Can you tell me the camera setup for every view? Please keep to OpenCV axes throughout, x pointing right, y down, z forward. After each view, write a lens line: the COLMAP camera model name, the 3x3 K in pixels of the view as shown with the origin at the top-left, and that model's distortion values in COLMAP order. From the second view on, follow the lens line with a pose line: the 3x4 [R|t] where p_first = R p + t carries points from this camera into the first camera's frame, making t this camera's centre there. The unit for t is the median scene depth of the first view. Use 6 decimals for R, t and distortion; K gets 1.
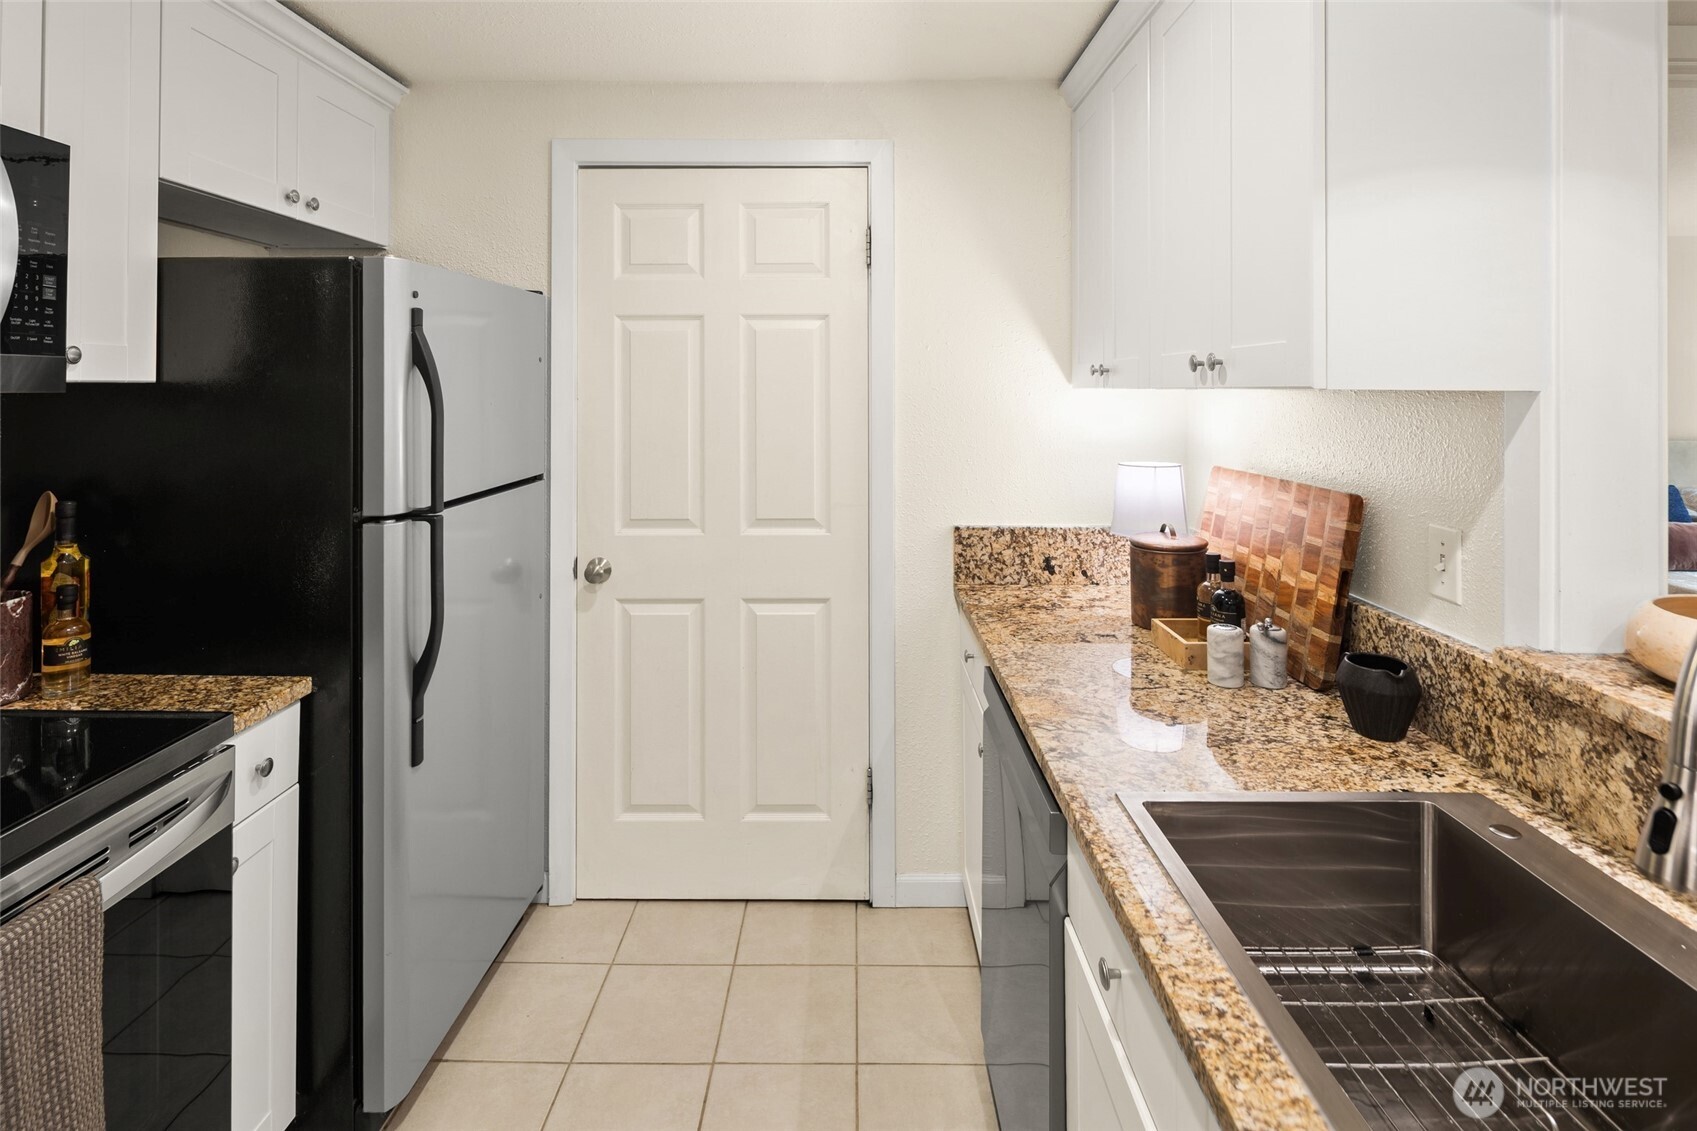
lens RADIAL K [[4433.8, 0, 844.6], [0, 4433.8, 563.0], [0, 0, 1]] dist [-0.426730, 0.000000]
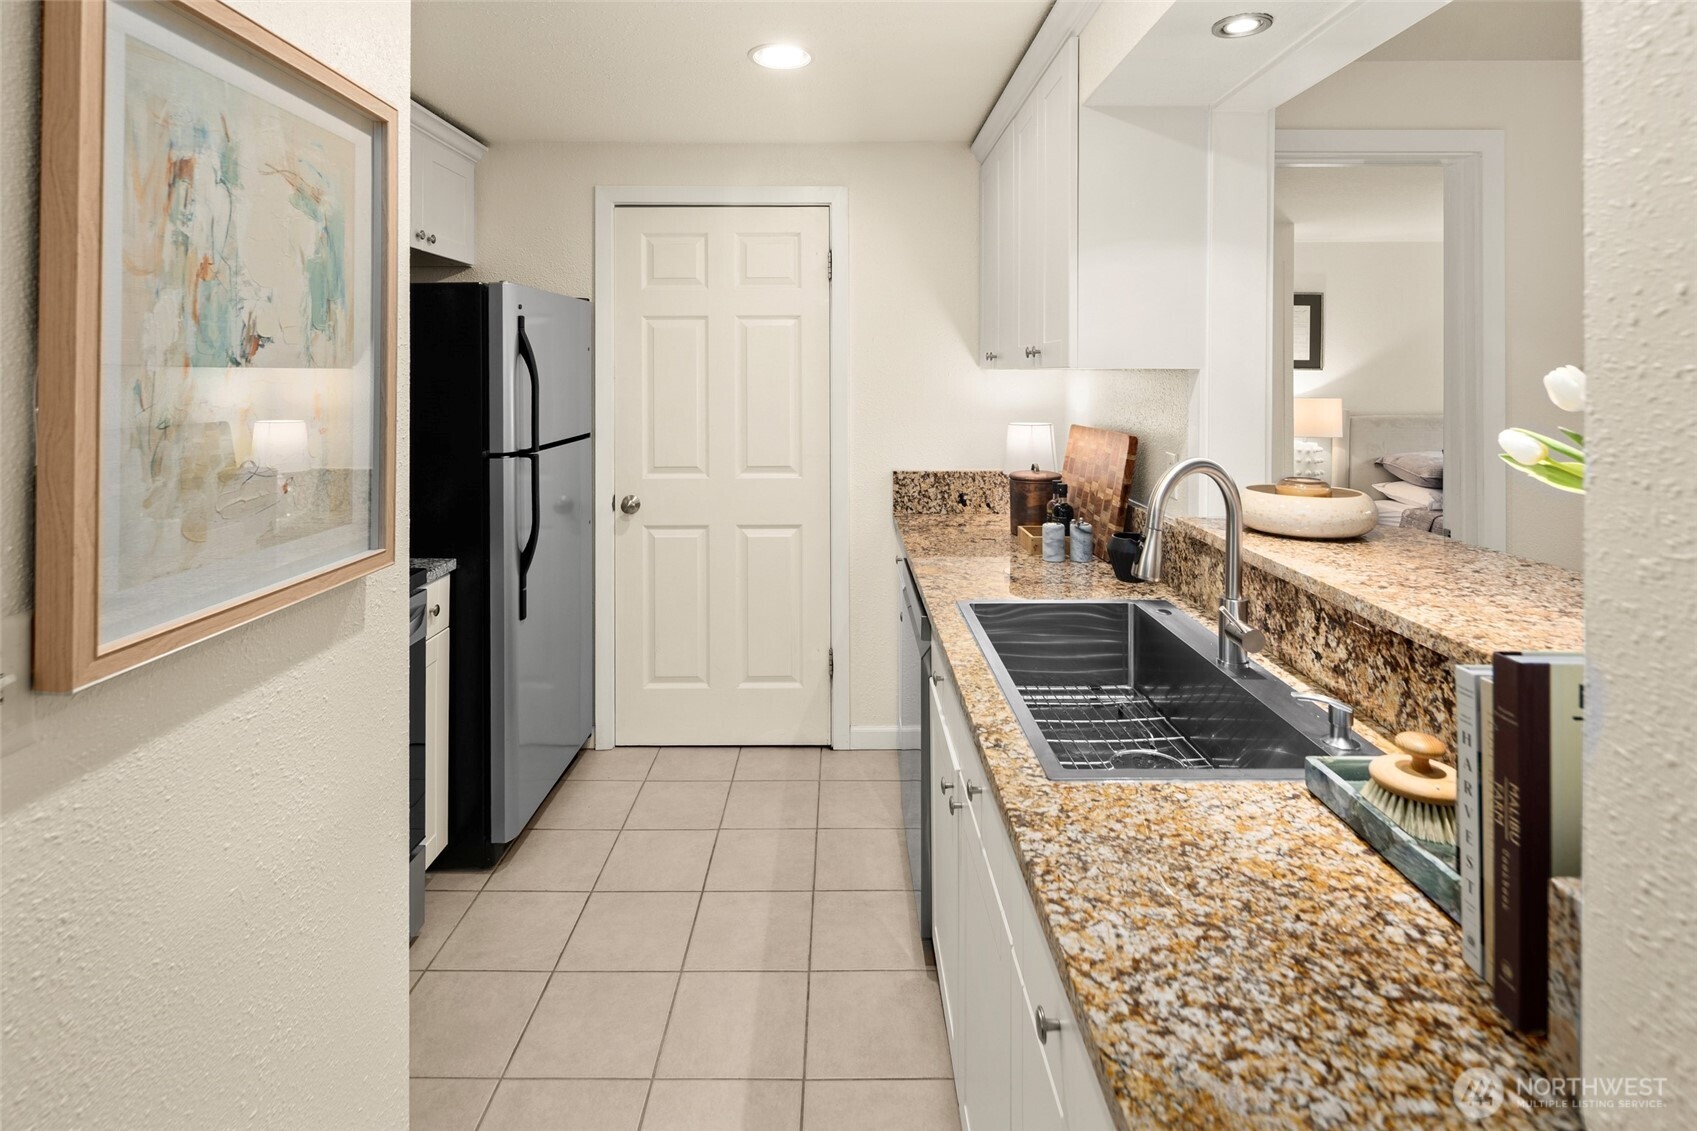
lens RADIAL K [[4433.8, 0, 851.2], [0, 4433.8, 564.3], [0, 0, 1]] dist [-0.426730, 0.000000]
pose [[0.999991, -0.002044, 0.003829, 0.006742], [0.002029, 0.999990, 0.003990, 0.014998], [-0.003837, -0.003982, 0.999985, -0.362924]]
